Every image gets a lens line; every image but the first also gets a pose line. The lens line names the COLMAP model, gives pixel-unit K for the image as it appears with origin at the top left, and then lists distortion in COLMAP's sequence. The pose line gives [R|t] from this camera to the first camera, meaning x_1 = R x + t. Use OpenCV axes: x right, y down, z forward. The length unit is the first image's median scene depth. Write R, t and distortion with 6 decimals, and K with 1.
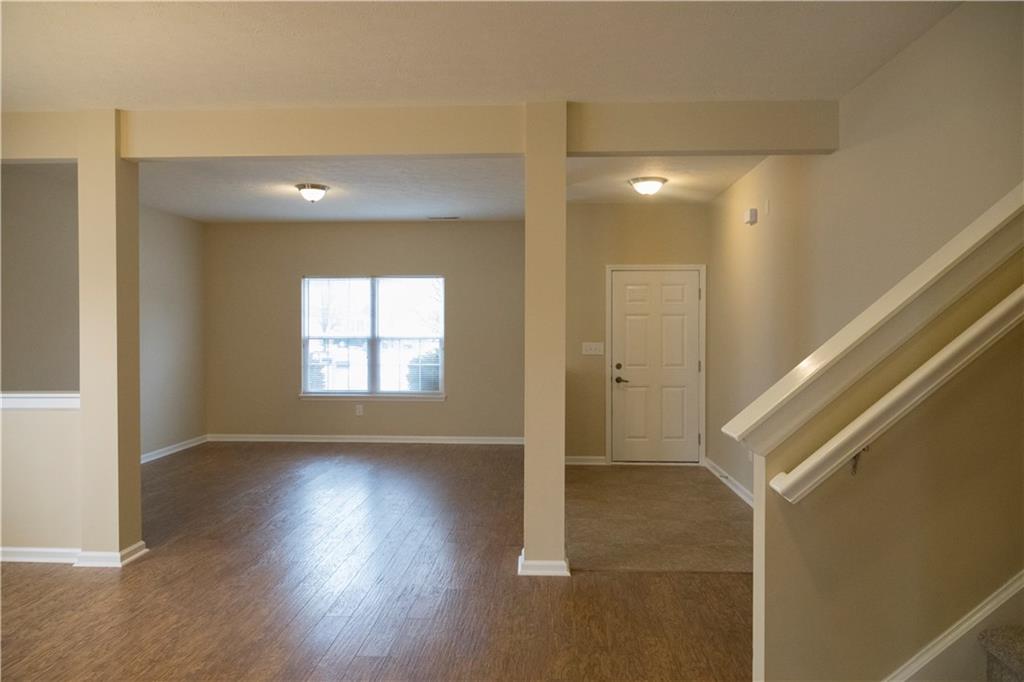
lens RADIAL K [[688.7, 0, 515.2], [0, 688.7, 336.2], [0, 0, 1]] dist [-0.001047, -0.001214]
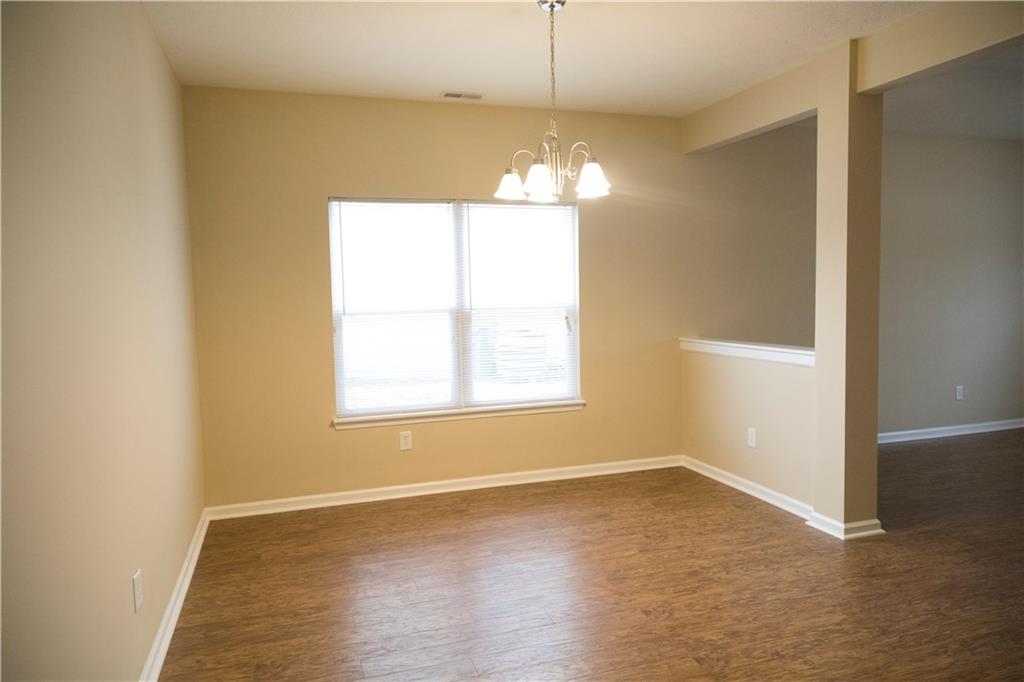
lens RADIAL K [[688.7, 0, 515.2], [0, 688.7, 336.2], [0, 0, 1]] dist [-0.001047, -0.001214]
pose [[0.371822, 0.057400, -0.926528, 0.114976], [0.006539, 0.997900, 0.064446, -0.003926], [0.928281, -0.030021, 0.370666, 0.255954]]
